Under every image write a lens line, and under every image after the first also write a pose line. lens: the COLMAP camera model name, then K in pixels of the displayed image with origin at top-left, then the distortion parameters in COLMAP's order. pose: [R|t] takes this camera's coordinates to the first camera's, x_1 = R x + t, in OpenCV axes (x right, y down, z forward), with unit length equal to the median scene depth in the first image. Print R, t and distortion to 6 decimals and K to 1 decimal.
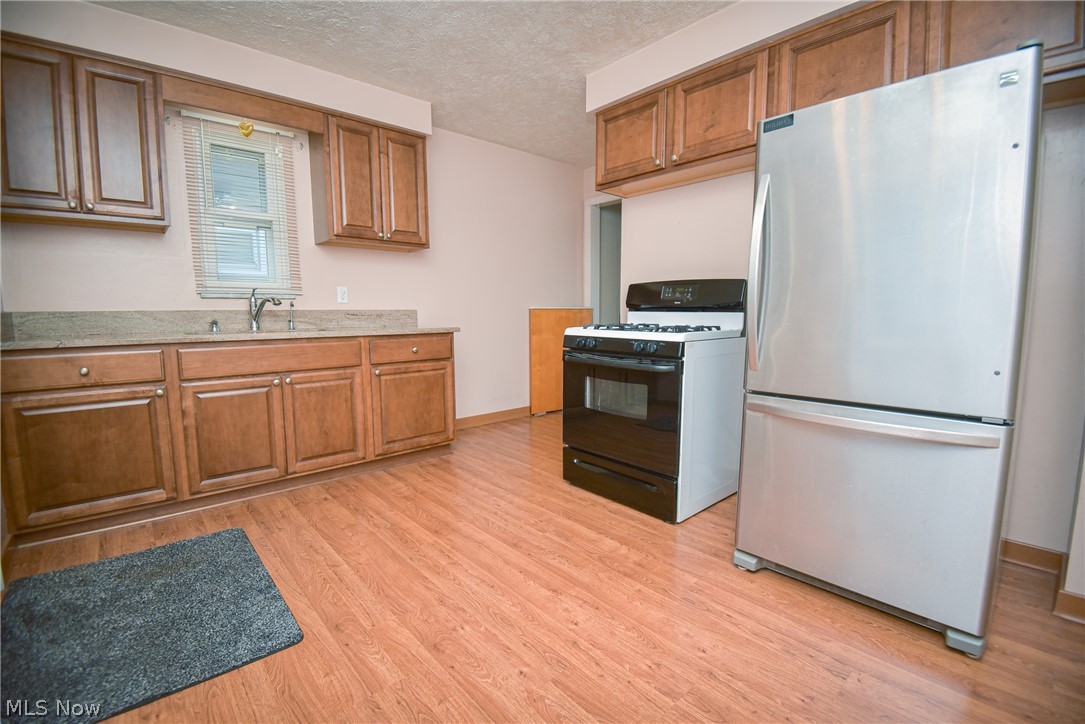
lens RADIAL K [[472.1, 0, 542.5], [0, 472.1, 362.0], [0, 0, 1]] dist [0.002862, -0.019052]
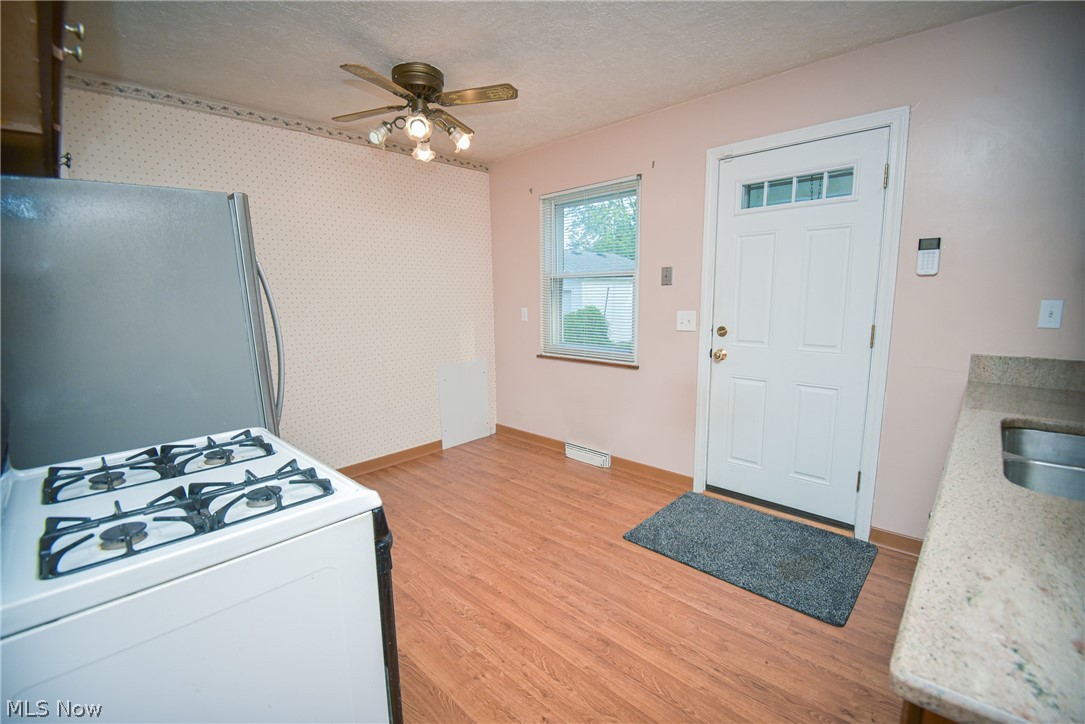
lens RADIAL K [[472.1, 0, 542.5], [0, 472.1, 362.0], [0, 0, 1]] dist [0.002862, -0.019052]
pose [[-0.996793, 0.030360, -0.074037, -0.061890], [0.010876, 0.968046, 0.250538, -0.288970], [0.079277, 0.248930, -0.965272, 1.502288]]
